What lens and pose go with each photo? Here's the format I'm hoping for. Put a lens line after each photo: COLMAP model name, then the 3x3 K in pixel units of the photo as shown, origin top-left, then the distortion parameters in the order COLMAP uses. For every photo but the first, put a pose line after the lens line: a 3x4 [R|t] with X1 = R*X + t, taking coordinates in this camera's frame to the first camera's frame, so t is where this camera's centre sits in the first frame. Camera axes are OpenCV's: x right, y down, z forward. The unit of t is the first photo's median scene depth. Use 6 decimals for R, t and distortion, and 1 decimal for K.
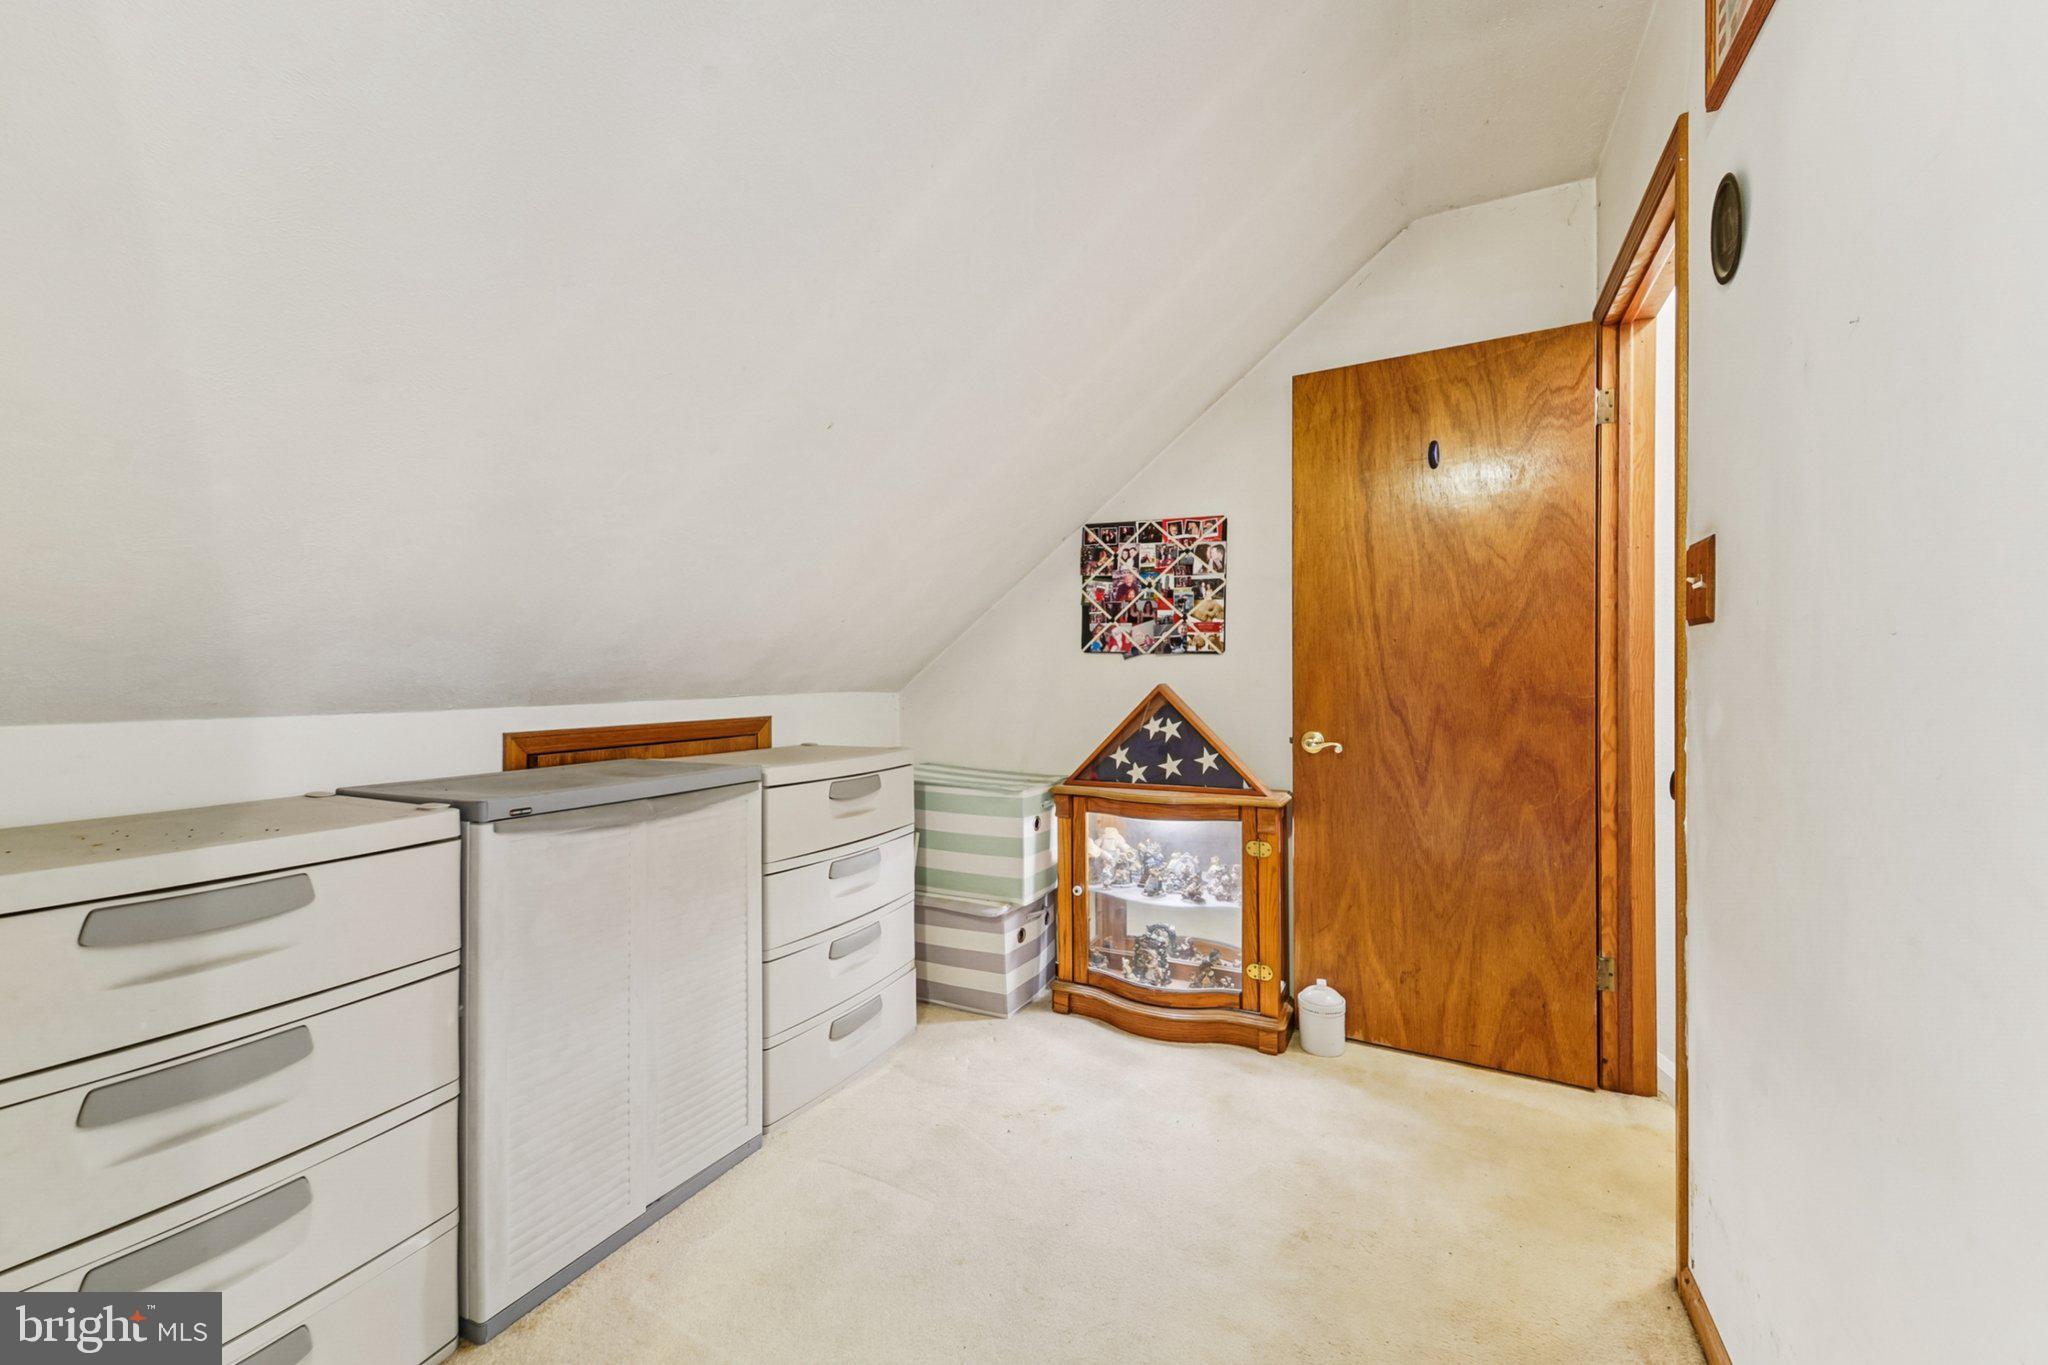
lens RADIAL K [[831.2, 0, 1015.0], [0, 831.2, 683.1], [0, 0, 1]] dist [0.013499, -0.001753]
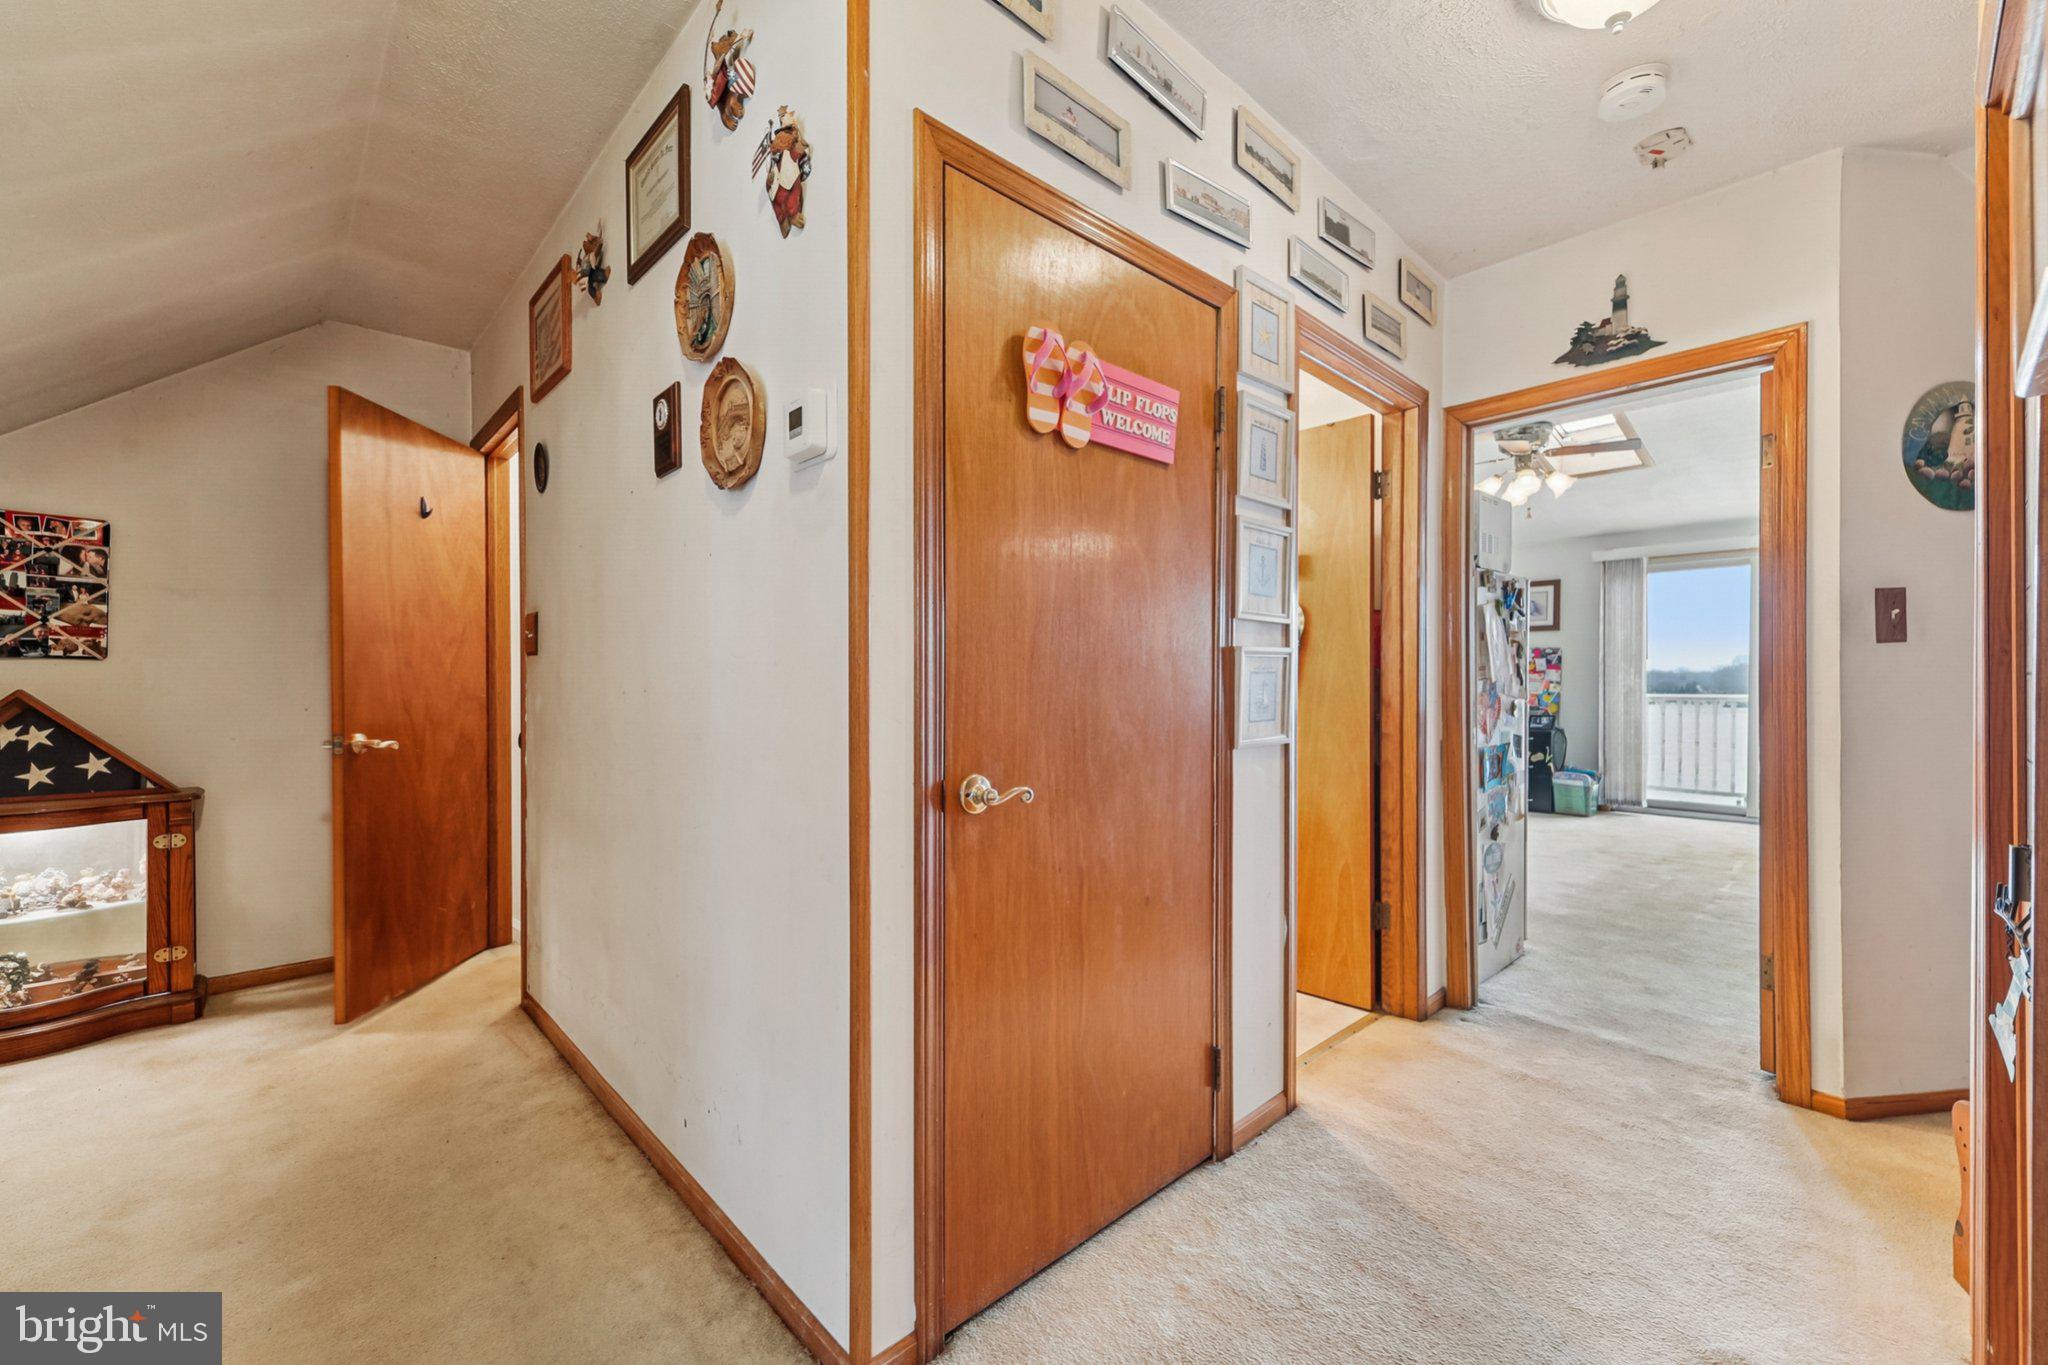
lens RADIAL K [[831.2, 0, 1024.4], [0, 831.2, 687.8], [0, 0, 1]] dist [0.013499, -0.001753]
pose [[0.356913, 0.000256, 0.934138, -0.299160], [0.006624, 0.999974, -0.002805, 0.008894], [-0.934114, 0.007189, 0.356902, -0.387516]]
